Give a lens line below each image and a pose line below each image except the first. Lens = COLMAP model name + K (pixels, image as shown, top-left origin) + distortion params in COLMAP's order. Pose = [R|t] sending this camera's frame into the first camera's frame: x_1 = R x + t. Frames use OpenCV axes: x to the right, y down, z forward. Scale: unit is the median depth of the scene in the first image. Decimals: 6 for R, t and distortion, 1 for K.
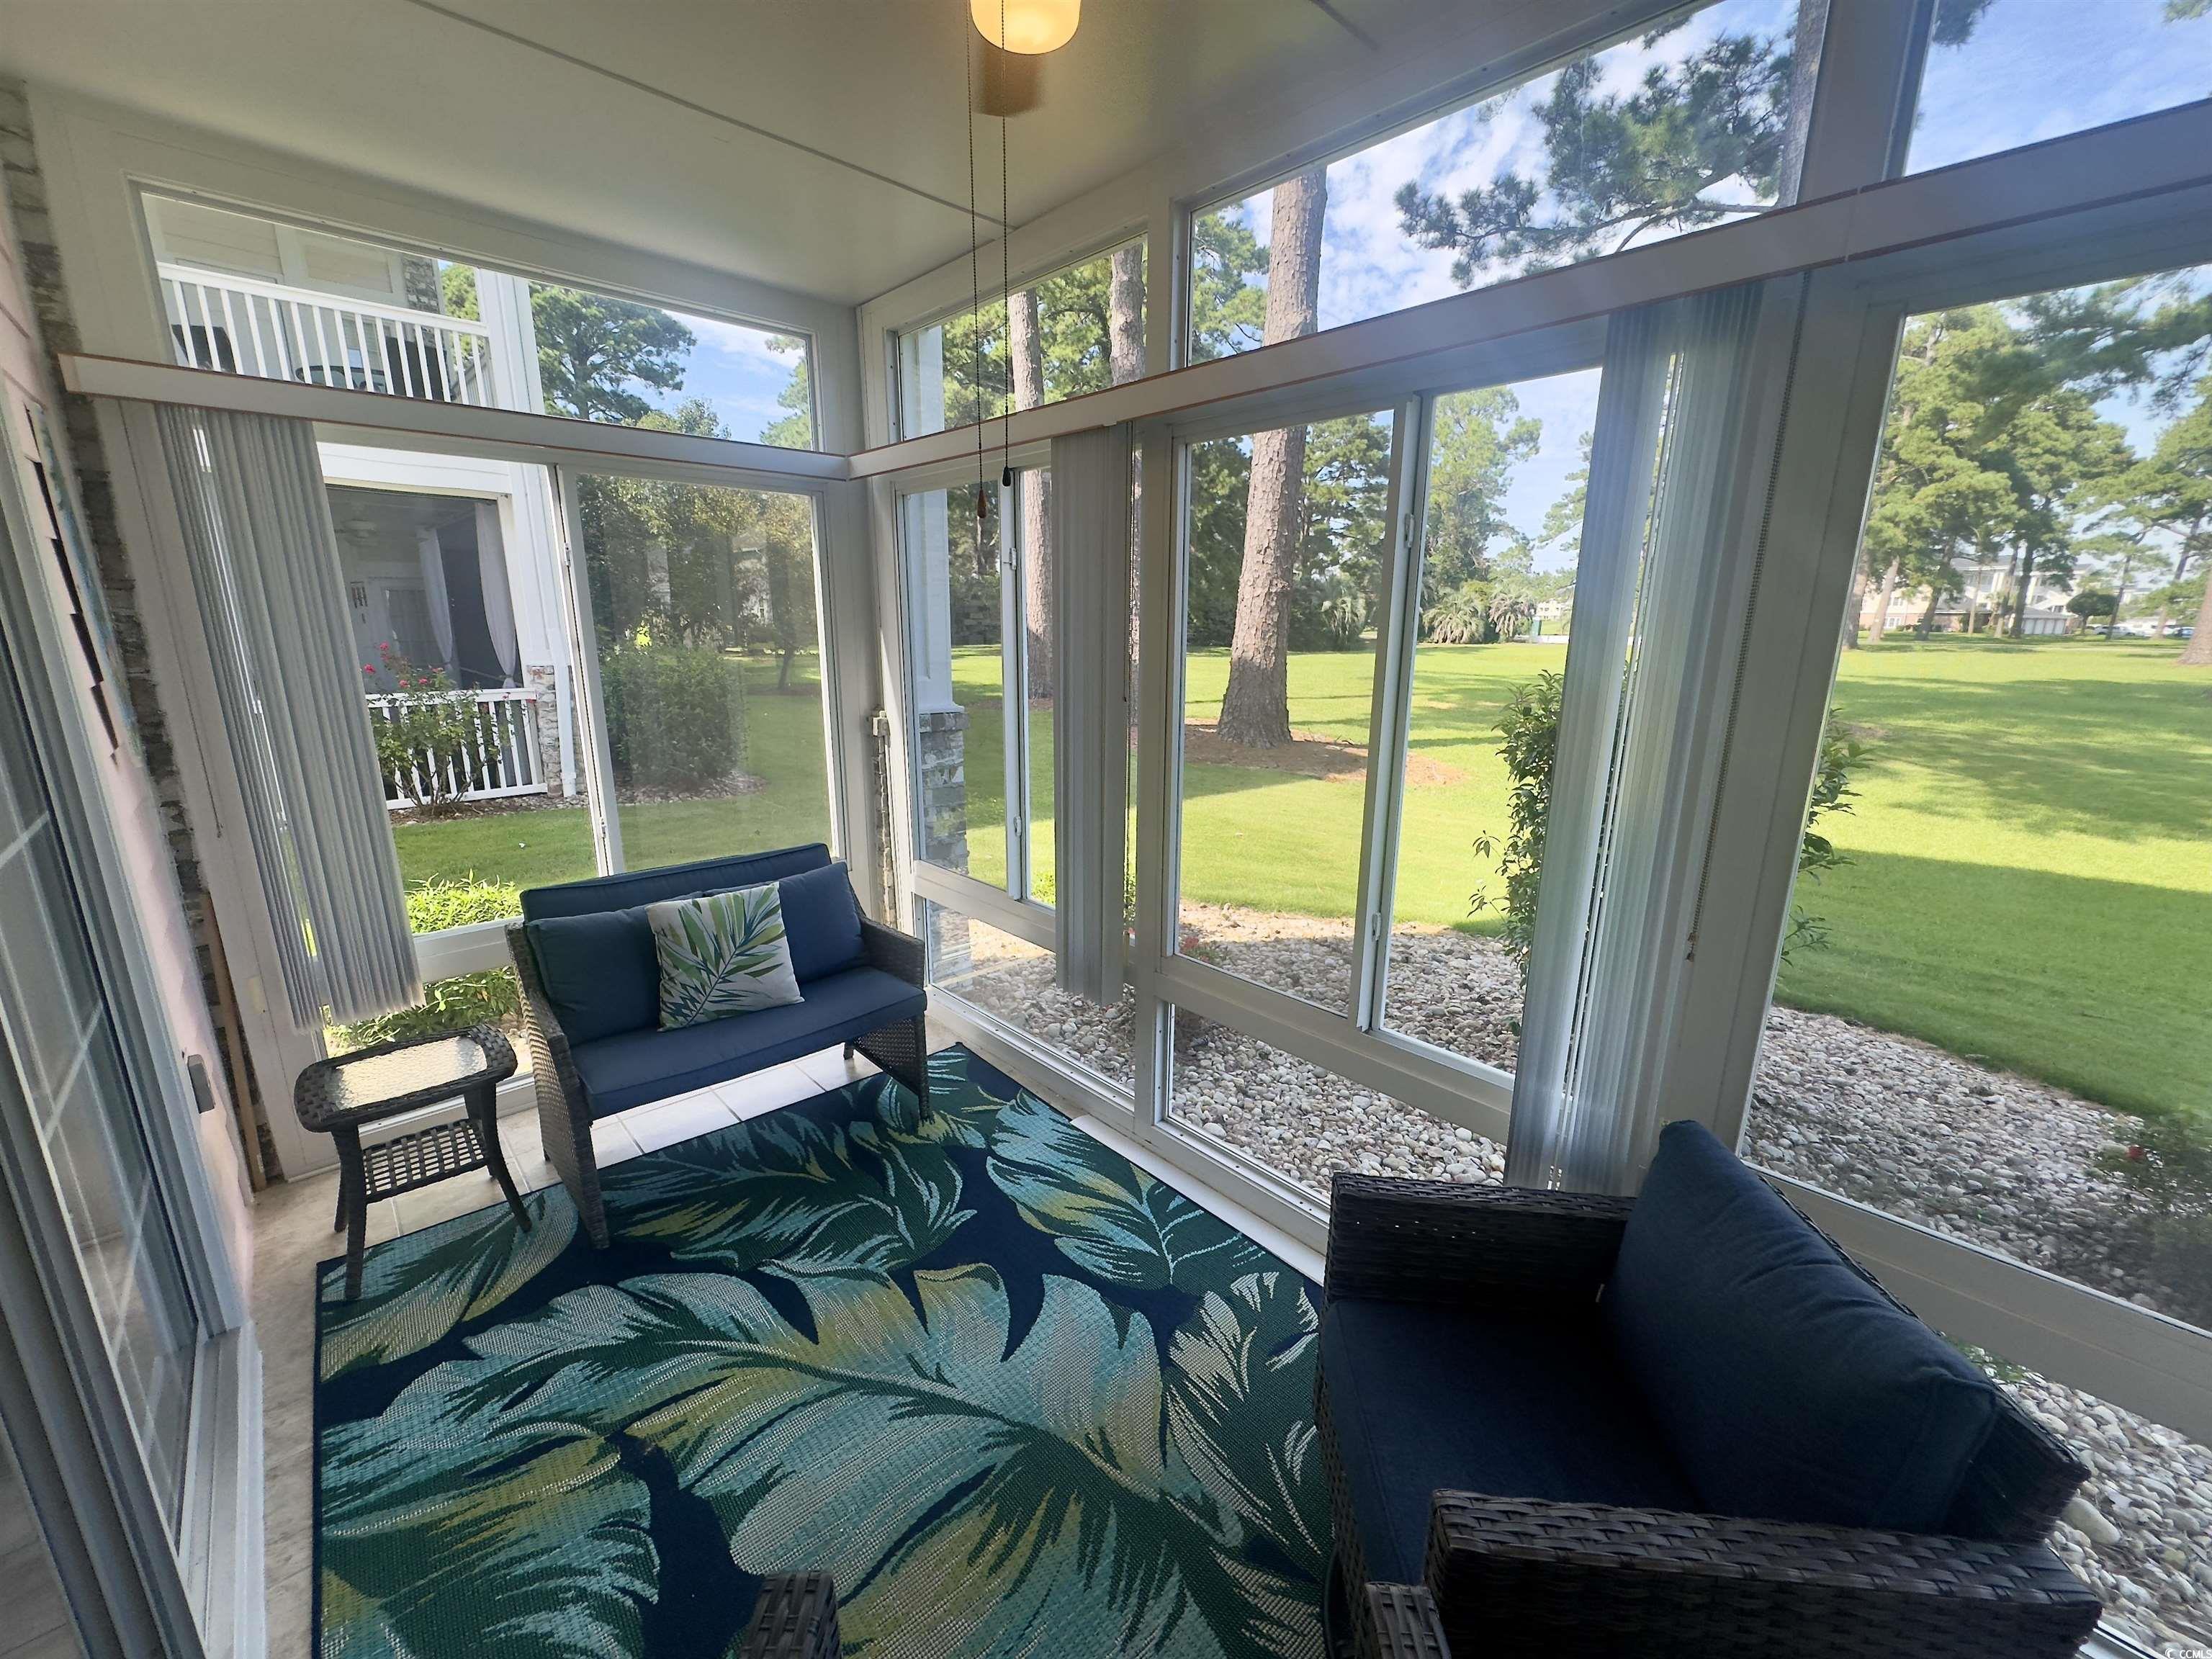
lens RADIAL K [[879.7, 0, 1109.4], [0, 879.7, 831.8], [0, 0, 1]] dist [-0.000203, -0.000138]
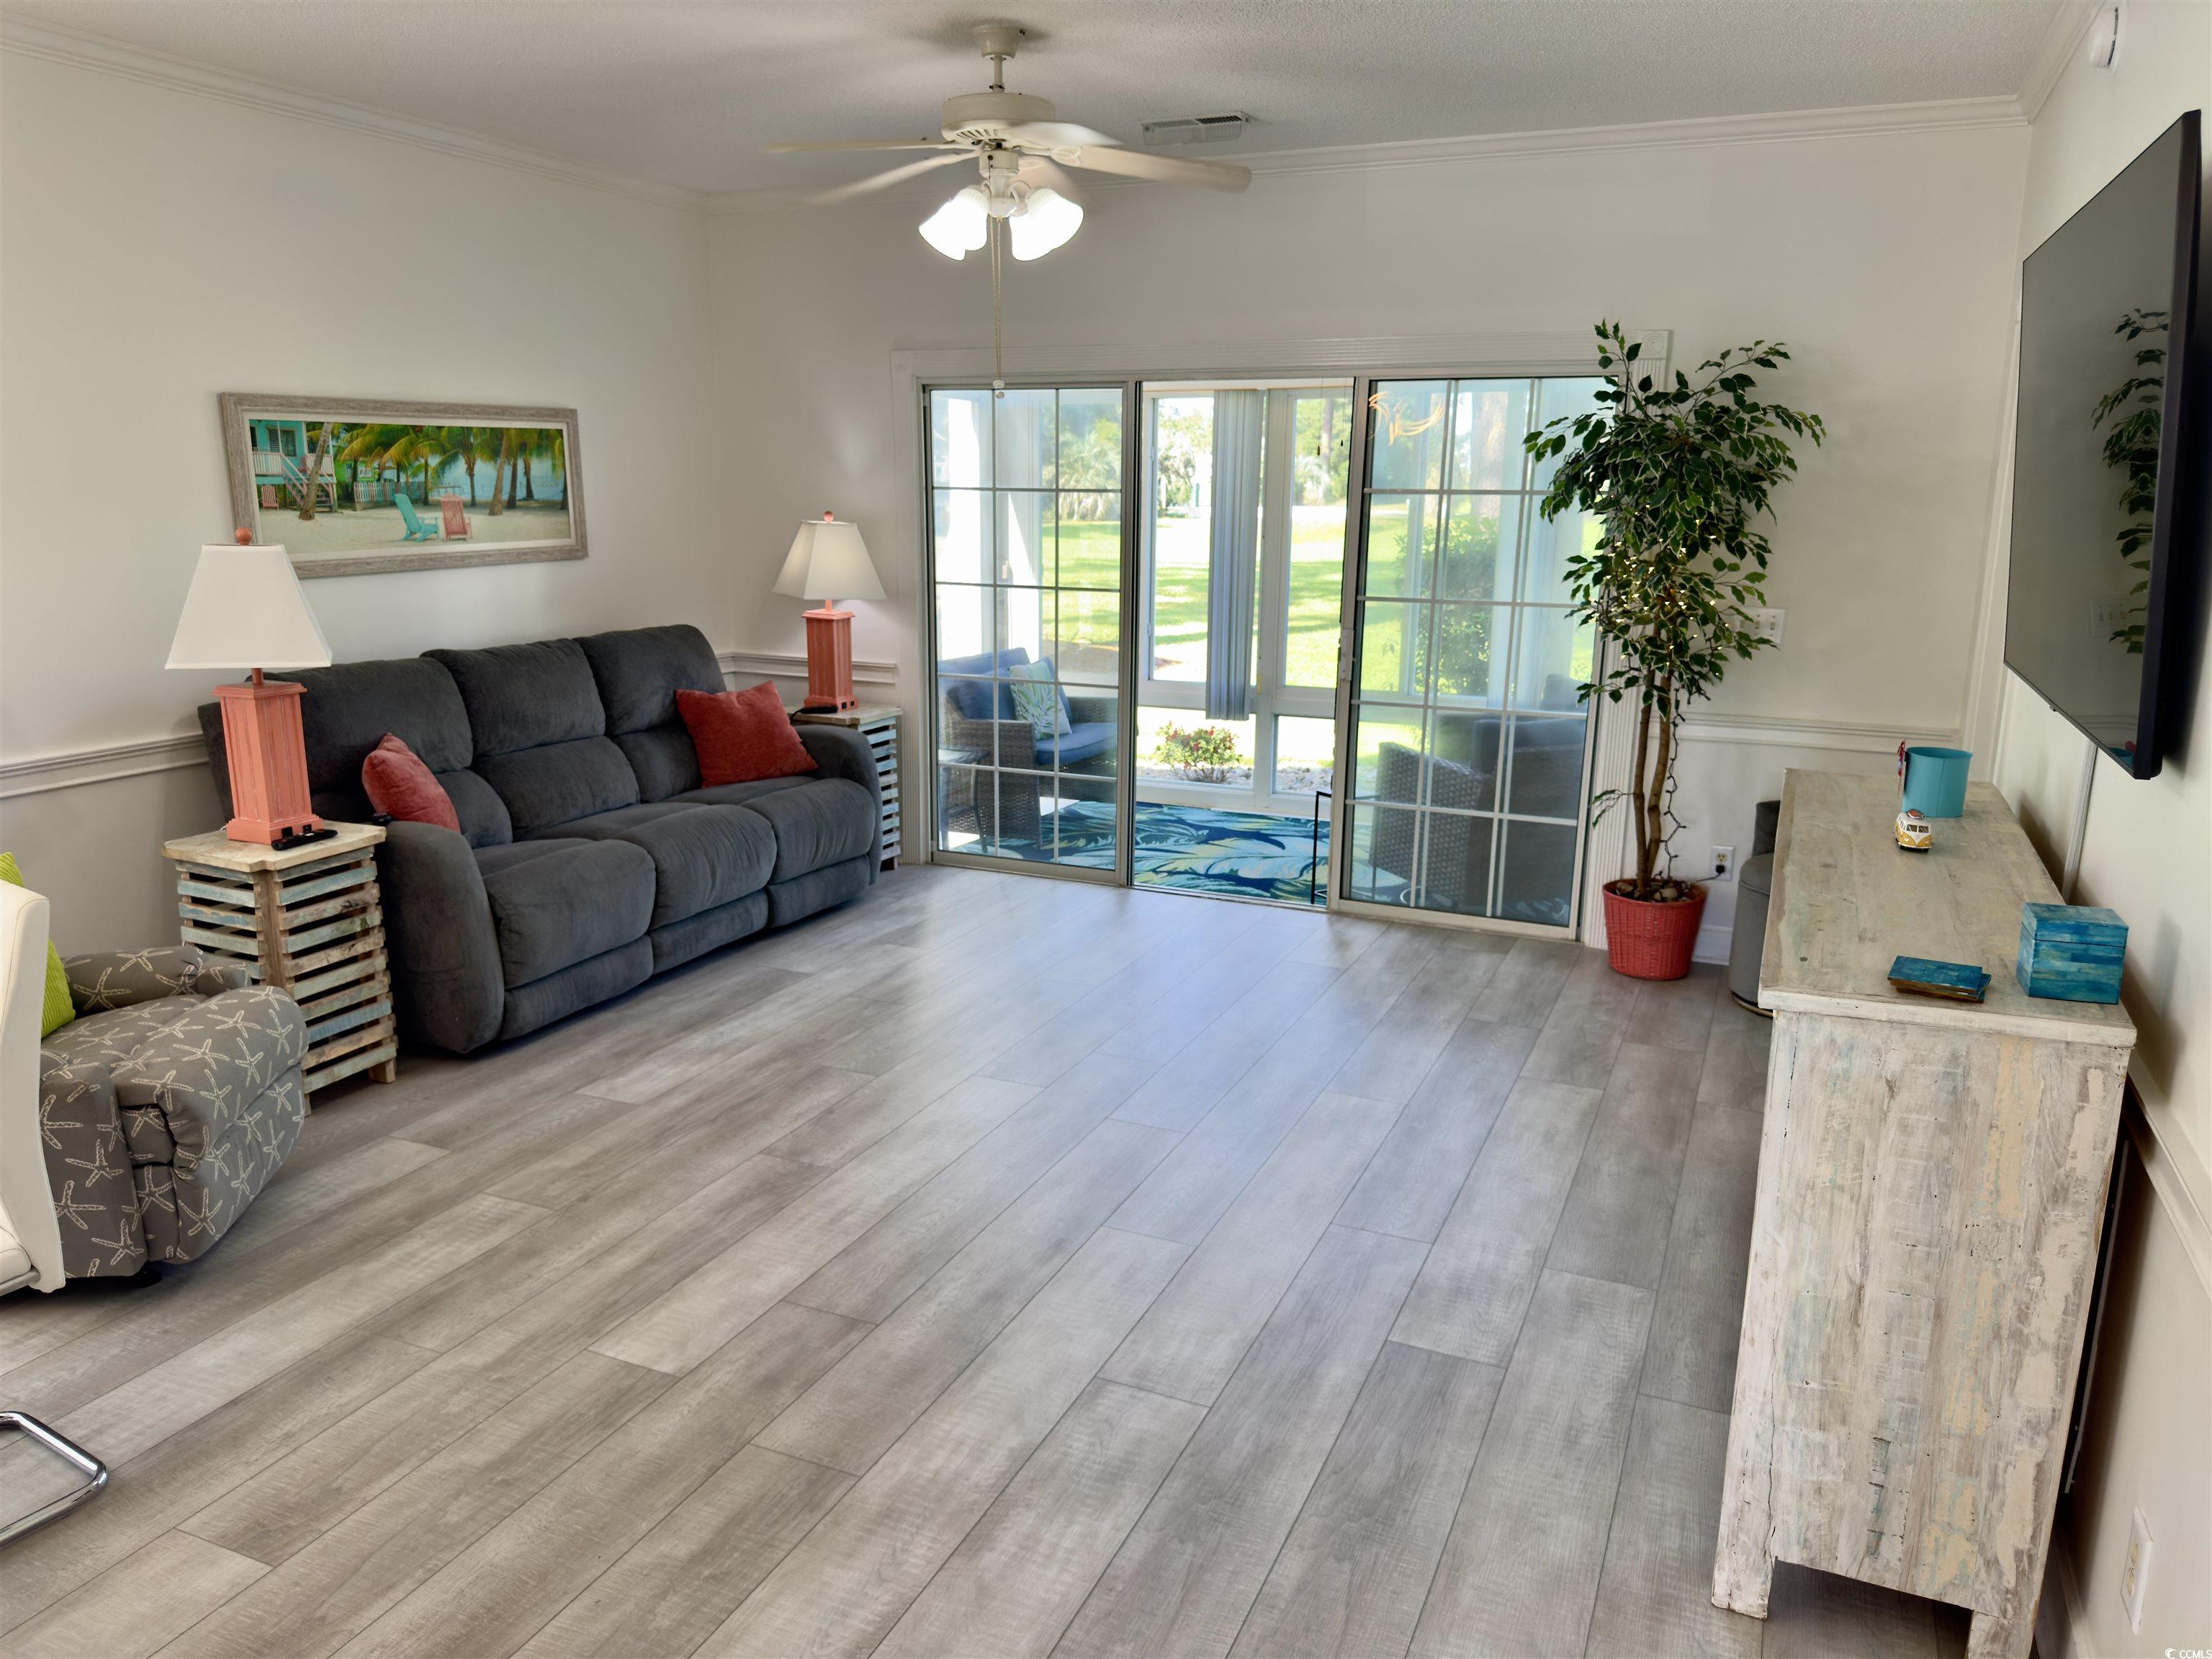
lens RADIAL K [[1567.0, 0, 1089.6], [0, 1567.0, 843.0], [0, 0, 1]] dist [0.027957, -0.037052]
pose [[0.922149, -0.085177, 0.377340, -1.712074], [0.089176, 0.995992, 0.006895, 0.459699], [-0.376415, 0.027292, 0.926049, -1.984985]]
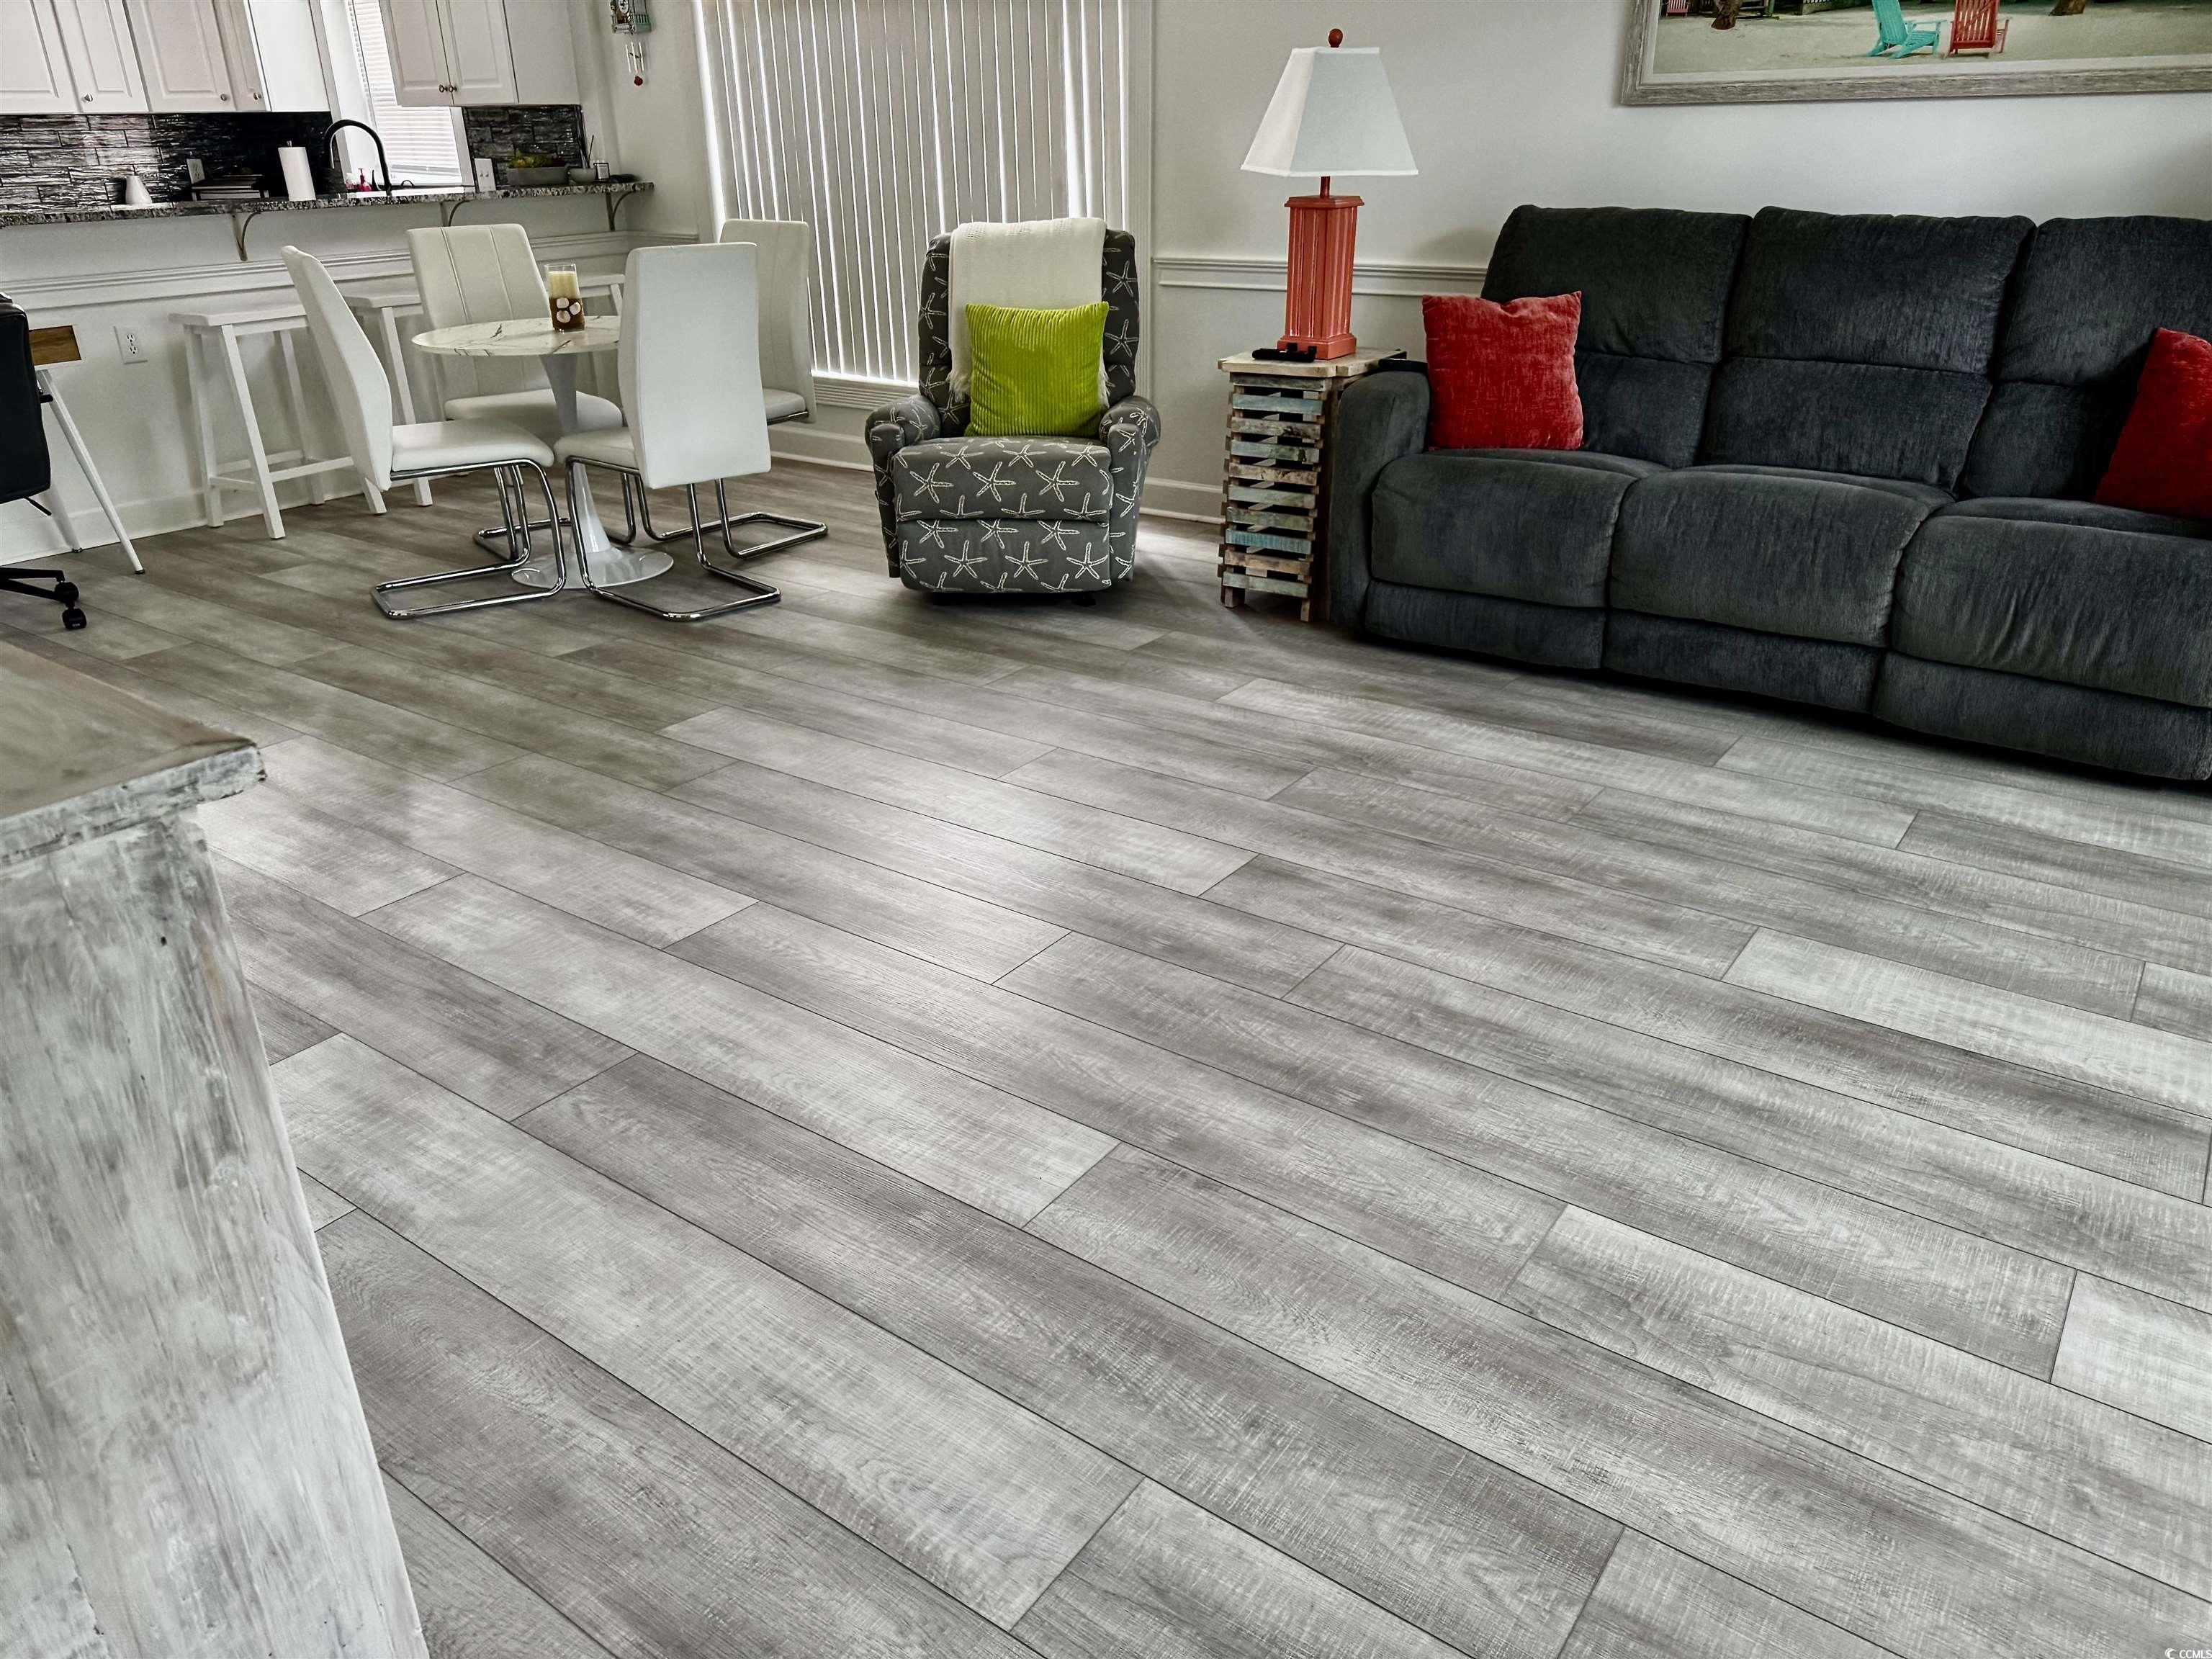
lens RADIAL K [[1519.8, 0, 1102.3], [0, 1519.8, 870.3], [0, 0, 1]] dist [0.031018, -0.034939]
pose [[0.195051, 0.423471, -0.884662, -0.051493], [-0.219509, 0.897955, 0.381436, 0.294118], [0.955914, 0.119791, 0.268103, -0.652017]]
